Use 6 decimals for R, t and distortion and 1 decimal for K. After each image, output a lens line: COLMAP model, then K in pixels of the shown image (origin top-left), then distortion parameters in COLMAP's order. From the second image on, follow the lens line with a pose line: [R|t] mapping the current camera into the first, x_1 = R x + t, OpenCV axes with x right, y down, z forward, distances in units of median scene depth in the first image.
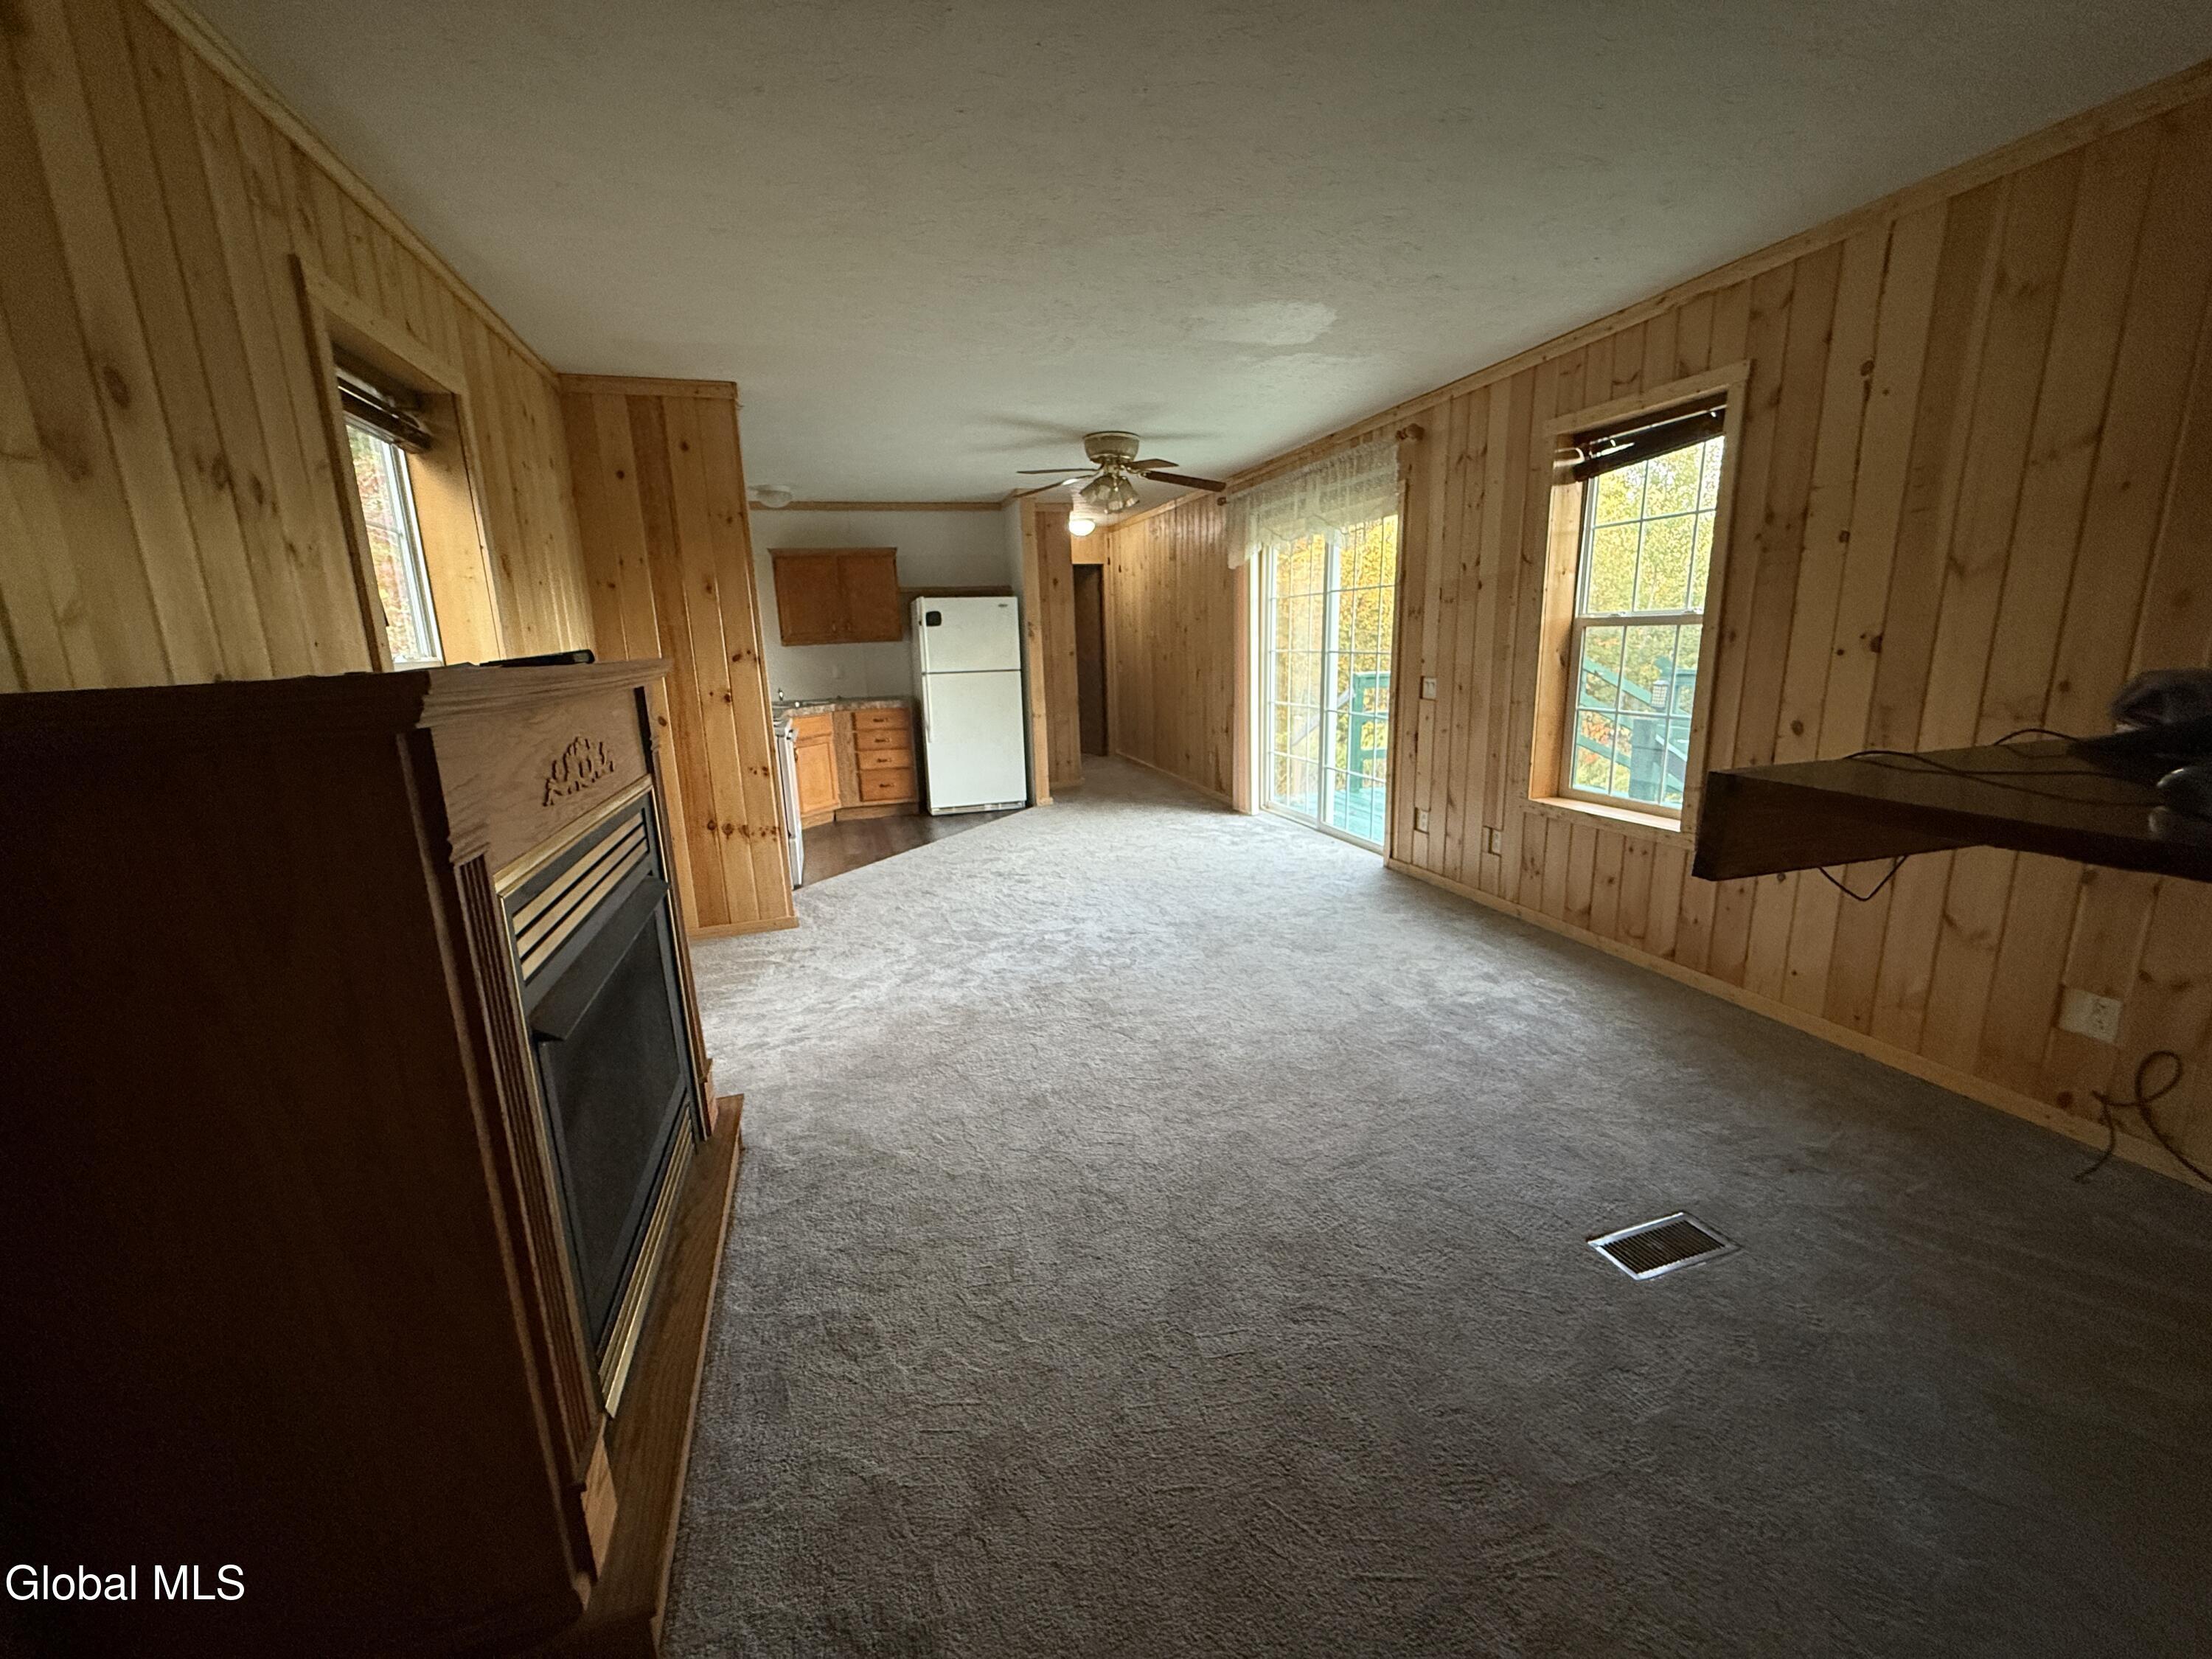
lens RADIAL K [[881.5, 0, 1116.9], [0, 881.5, 835.1], [0, 0, 1]] dist [-0.001916, 0.000894]
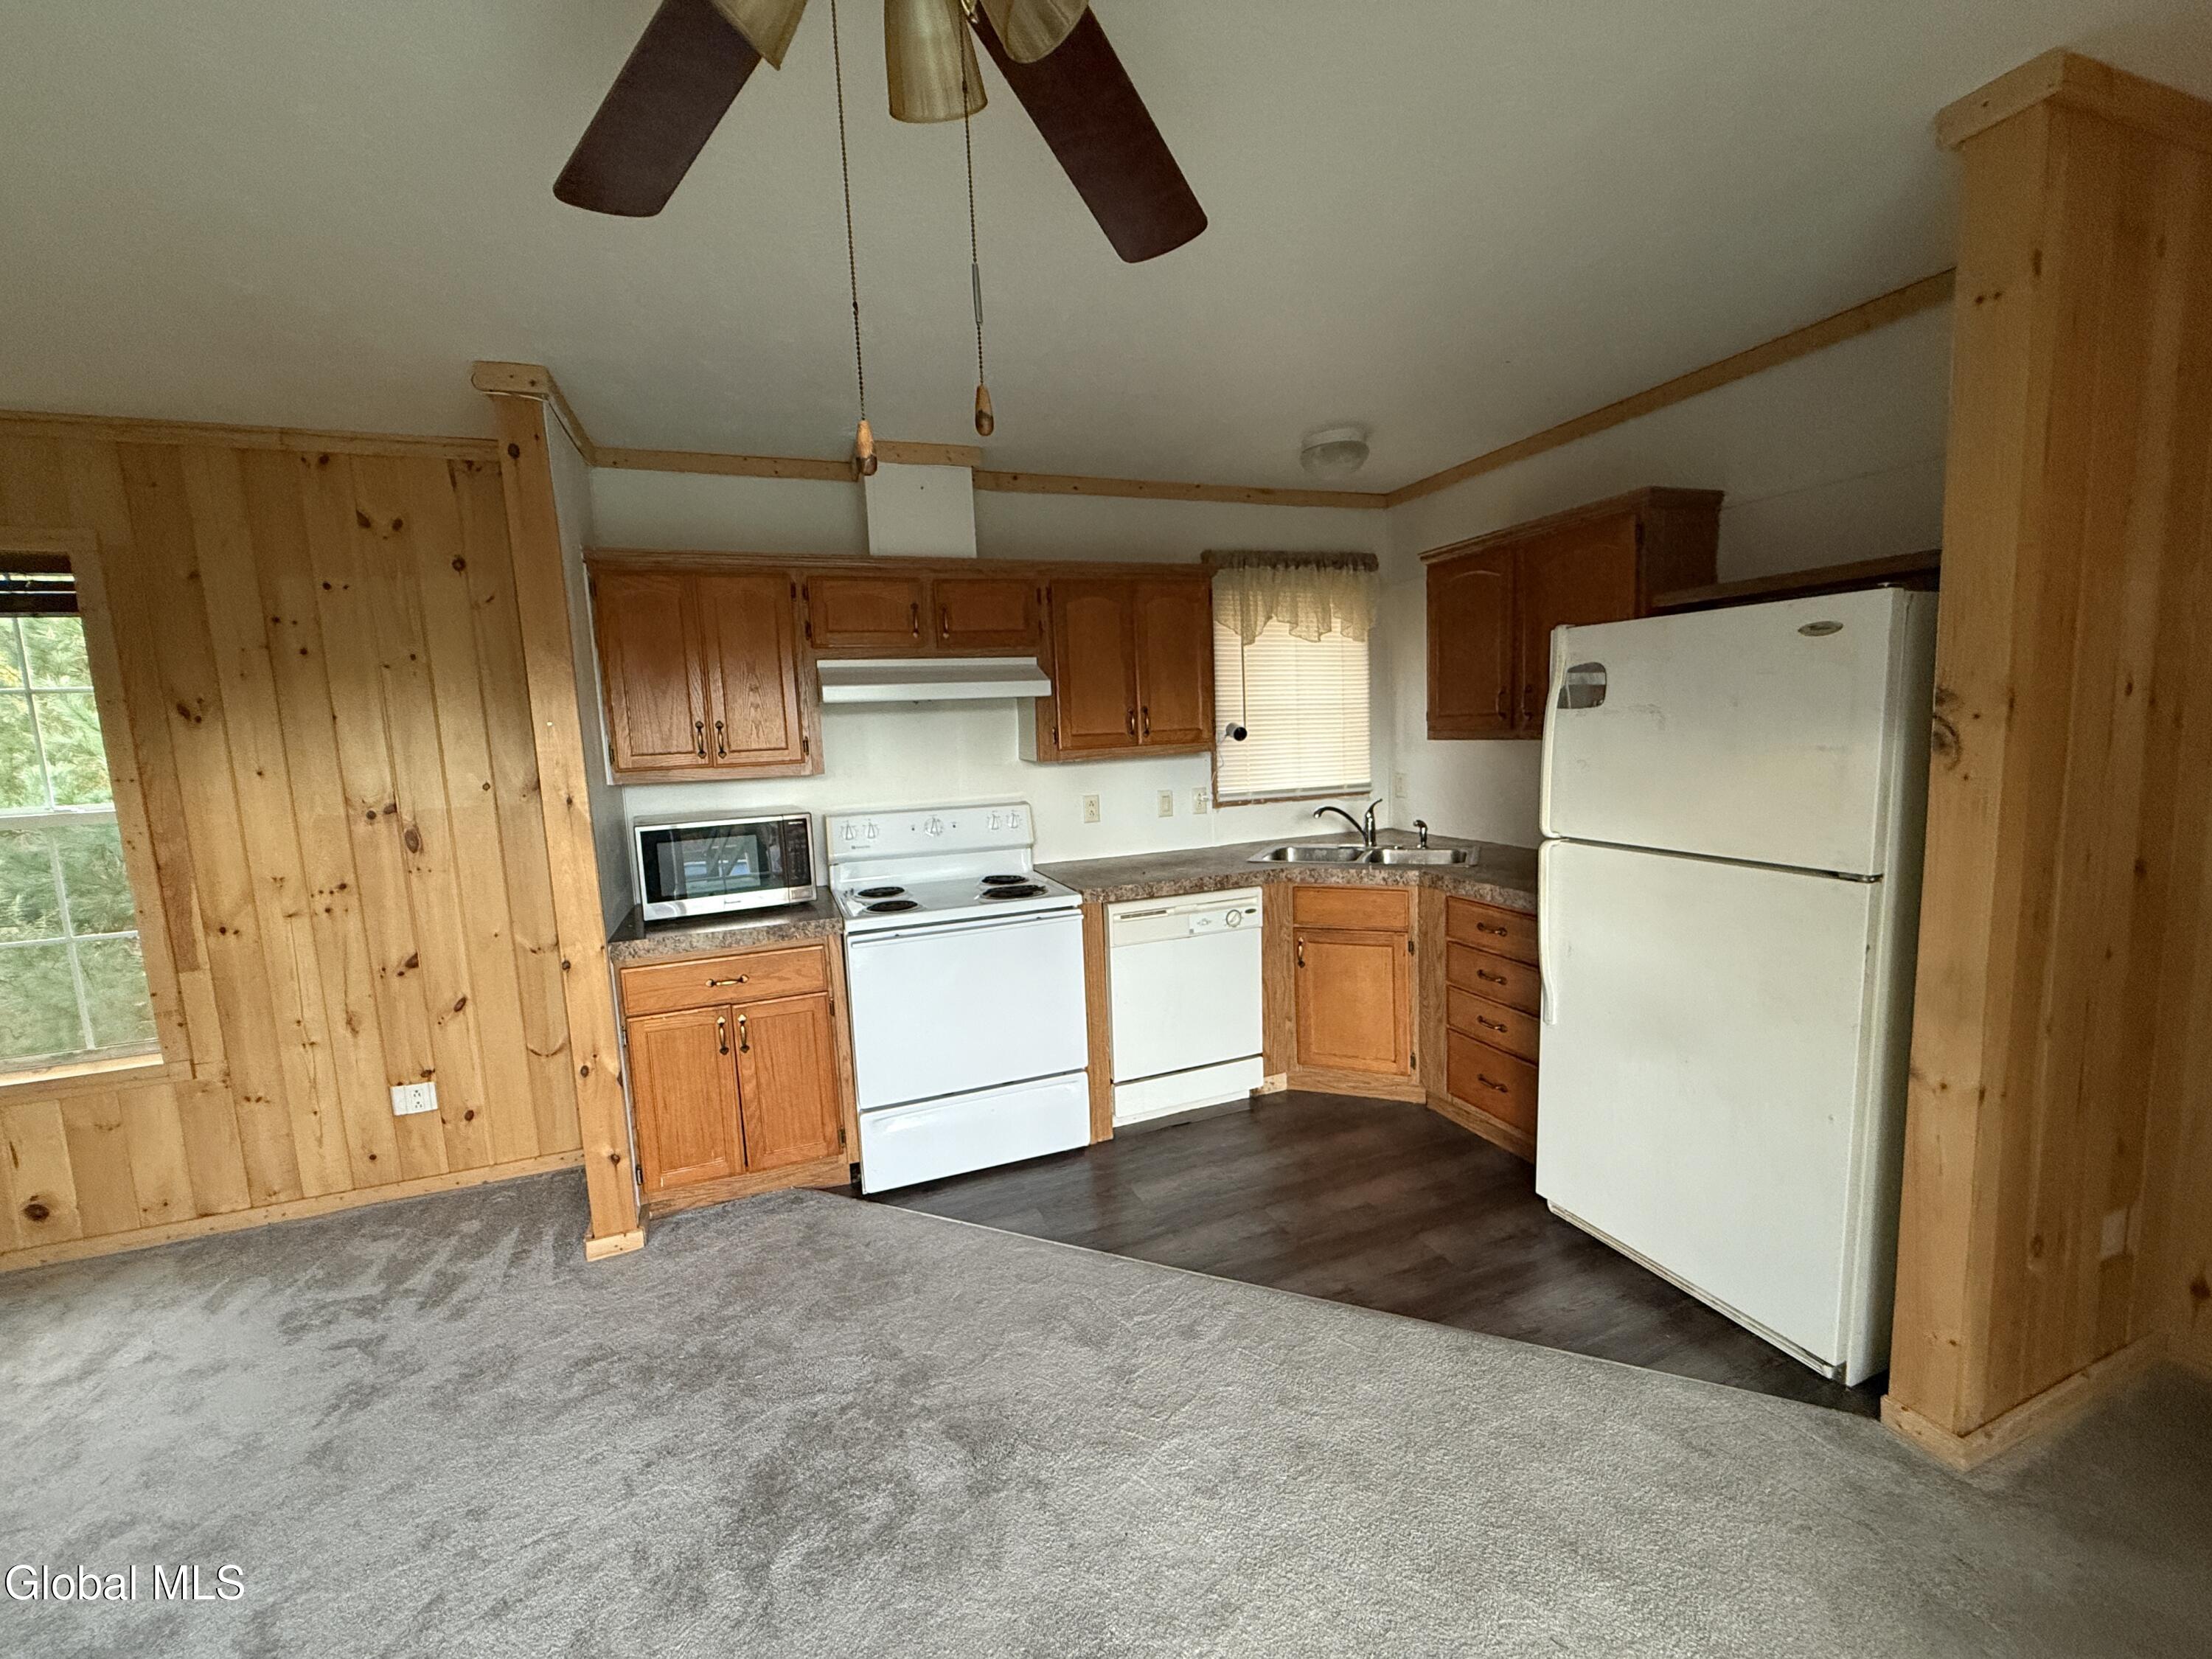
lens RADIAL K [[881.5, 0, 1096.6], [0, 881.5, 831.6], [0, 0, 1]] dist [-0.001916, 0.000894]
pose [[0.051848, 0.153918, -0.986722, 0.205865], [-0.179066, 0.973471, 0.142442, -0.334032], [0.982470, 0.169303, 0.078034, 1.292536]]
